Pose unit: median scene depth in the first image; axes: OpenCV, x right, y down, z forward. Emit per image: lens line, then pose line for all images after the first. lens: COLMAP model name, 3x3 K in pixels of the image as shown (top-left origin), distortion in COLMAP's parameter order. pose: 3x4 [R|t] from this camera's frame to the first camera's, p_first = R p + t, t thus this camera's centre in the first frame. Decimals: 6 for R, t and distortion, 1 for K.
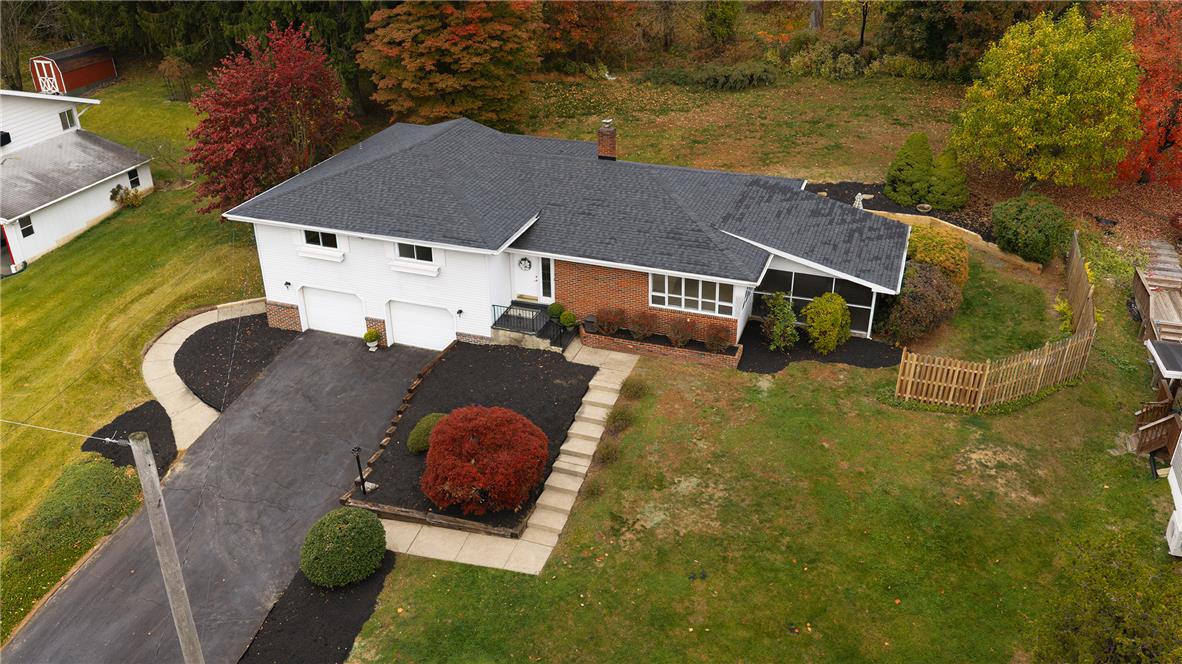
lens RADIAL K [[977.7, 0, 592.1], [0, 977.7, 335.3], [0, 0, 1]] dist [0.033390, -0.067018]
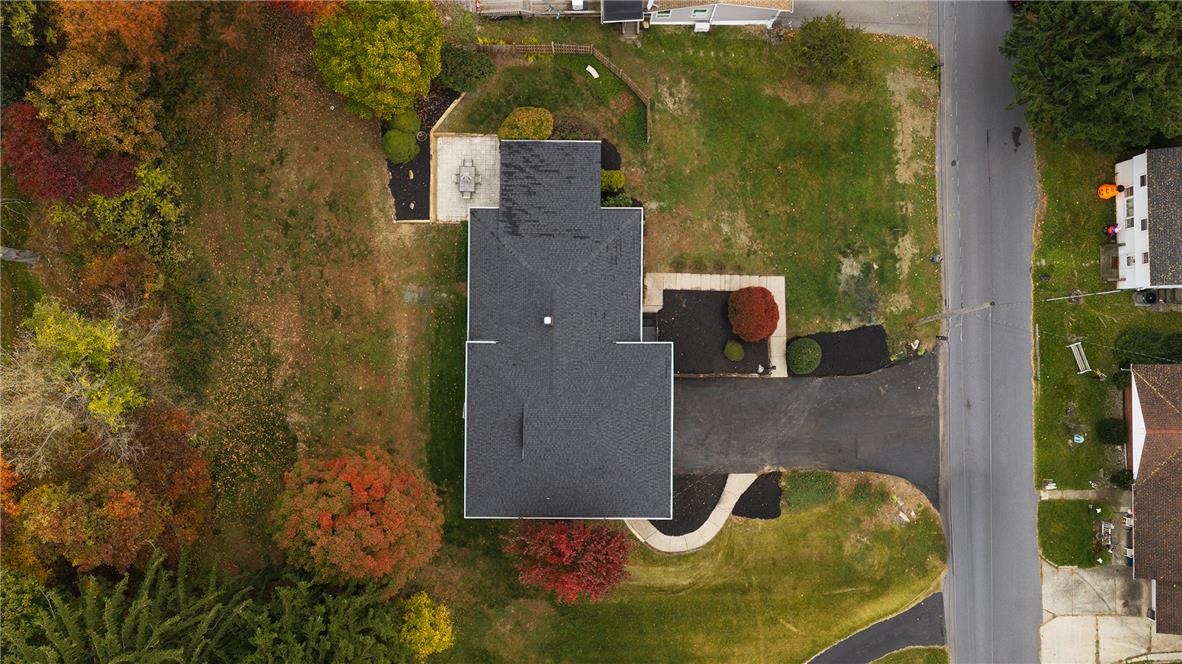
lens RADIAL K [[977.7, 0, 592.1], [0, 977.7, 335.3], [0, 0, 1]] dist [0.033390, -0.067018]
pose [[-0.323024, -0.946355, 0.008285, -0.046714], [0.445608, -0.144367, 0.883511, -1.694729], [-0.834919, 0.289087, 0.468337, 0.235912]]
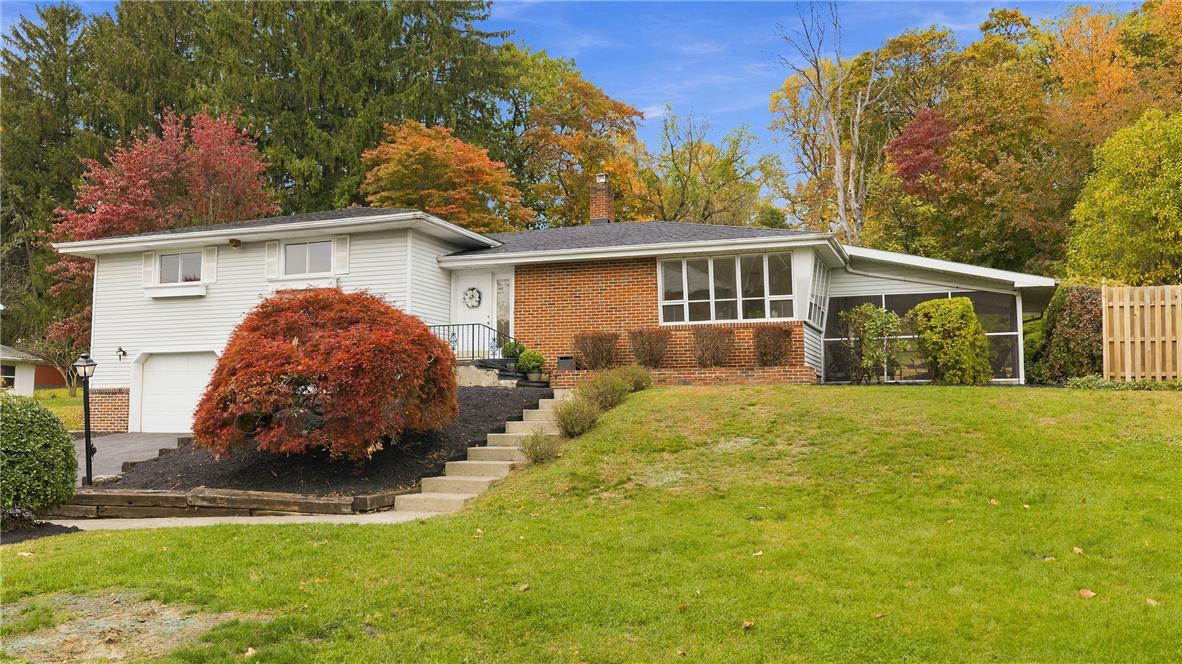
lens RADIAL K [[979.4, 0, 591.0], [0, 979.4, 332.0], [0, 0, 1]] dist [0.026606, -0.053332]
pose [[0.999262, 0.002834, -0.038309, 0.038525], [-0.023490, 0.834171, -0.551006, 0.320789], [0.030395, 0.551499, 0.833622, 0.473611]]
